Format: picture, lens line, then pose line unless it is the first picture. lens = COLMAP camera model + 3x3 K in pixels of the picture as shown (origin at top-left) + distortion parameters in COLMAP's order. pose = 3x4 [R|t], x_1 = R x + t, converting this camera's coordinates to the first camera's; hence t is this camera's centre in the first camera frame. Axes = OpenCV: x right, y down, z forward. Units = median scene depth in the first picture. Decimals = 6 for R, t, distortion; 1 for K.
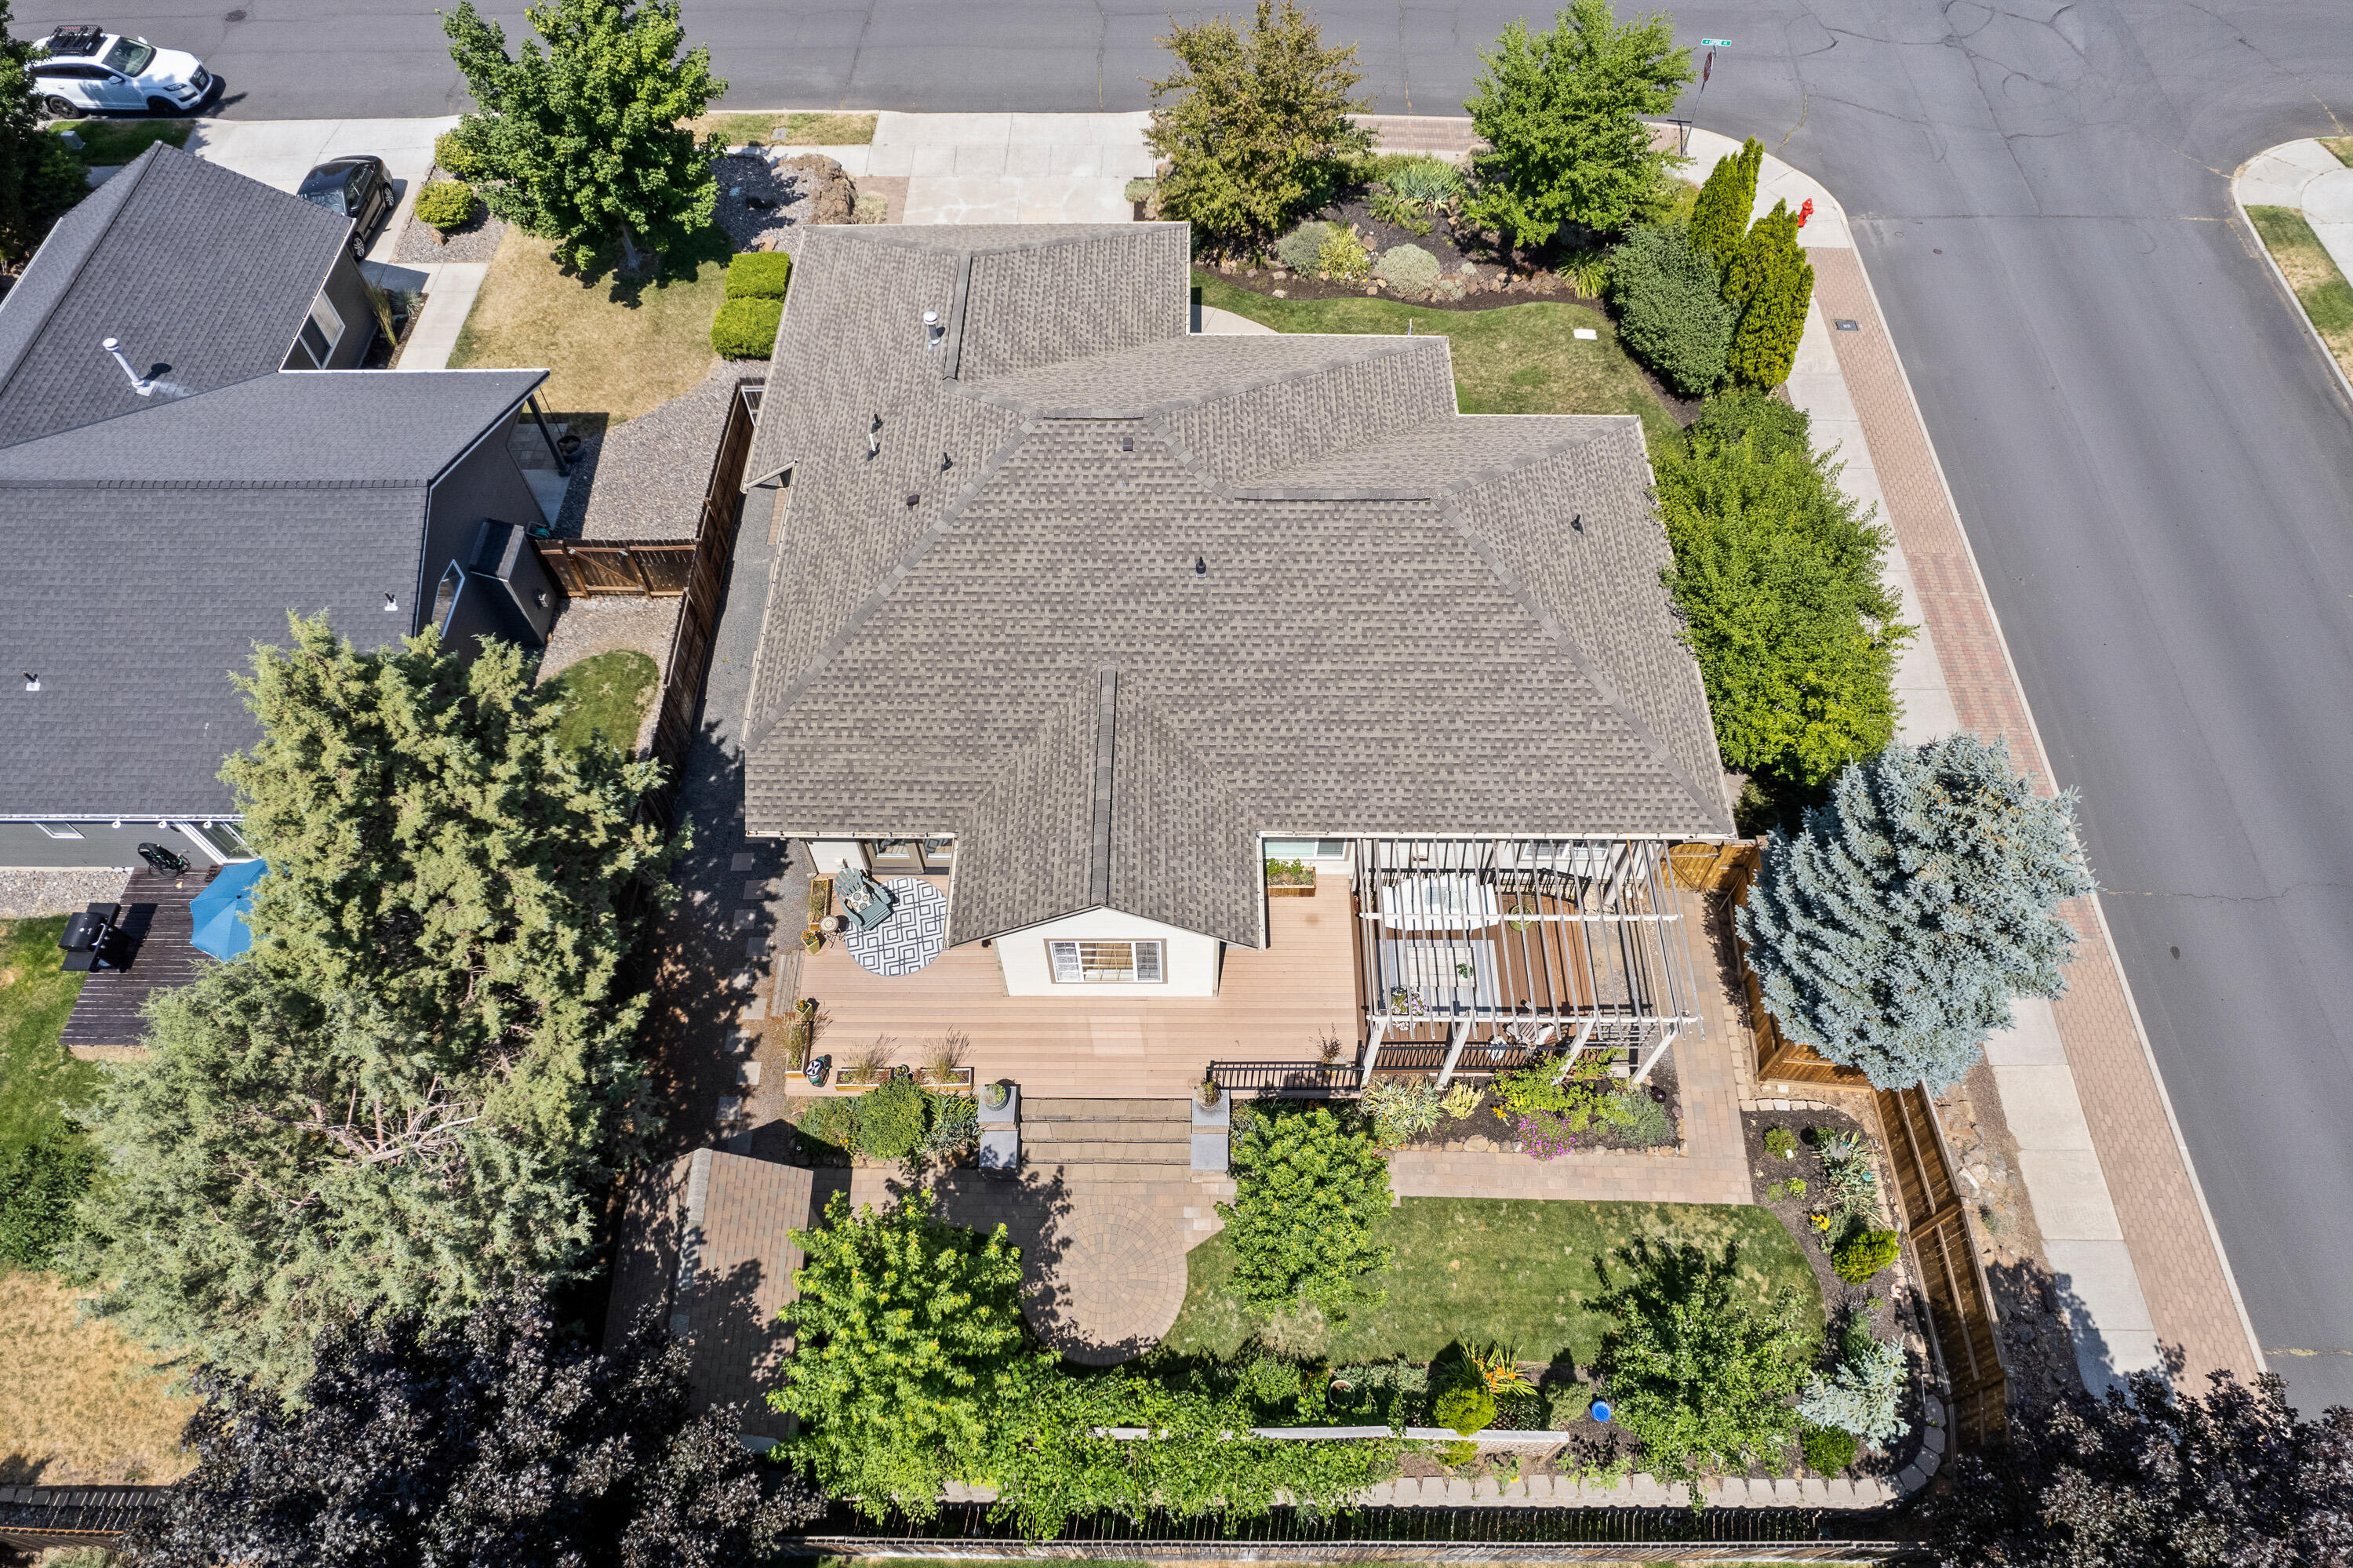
lens RADIAL K [[1536.0, 0, 1183.0], [0, 1536.0, 777.8], [0, 0, 1]] dist [-0.082333, 0.074144]
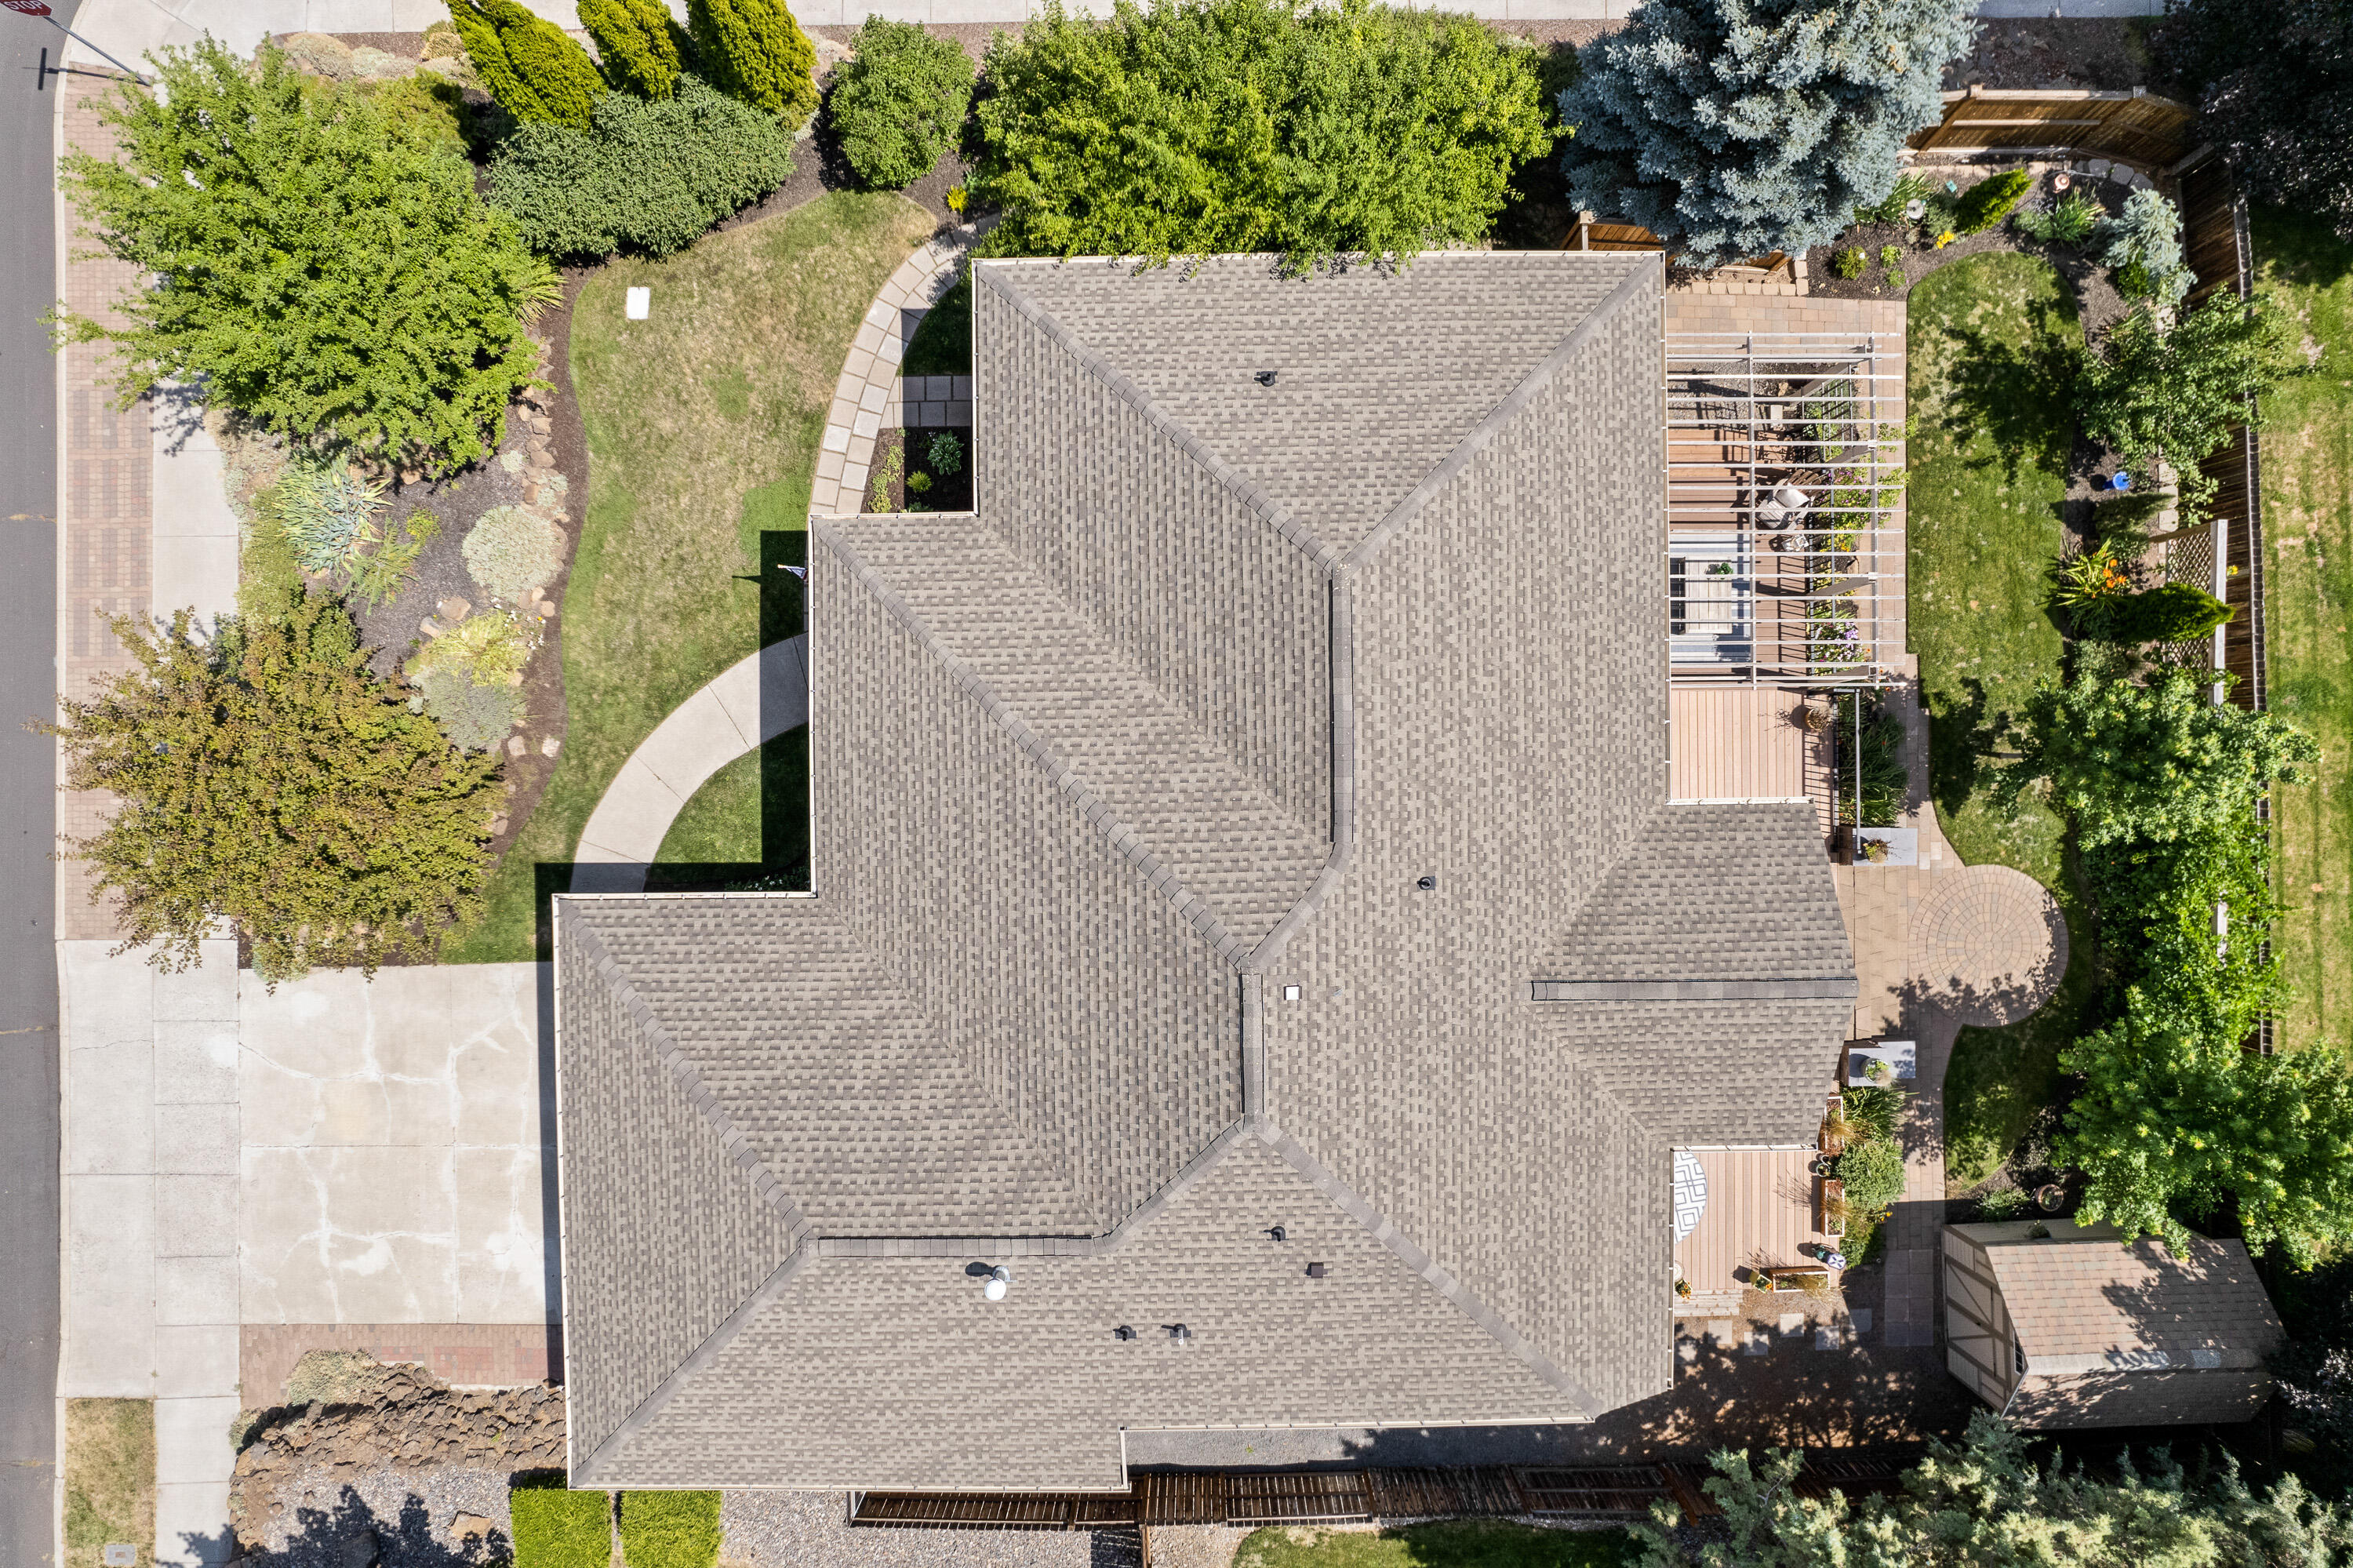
lens RADIAL K [[1536.0, 0, 1183.0], [0, 1536.0, 777.8], [0, 0, 1]] dist [-0.082333, 0.074144]
pose [[-0.014653, -0.999889, 0.002799, 0.064185], [0.835796, -0.010711, 0.548936, -0.661034], [-0.548845, 0.010383, 0.835860, 0.422606]]
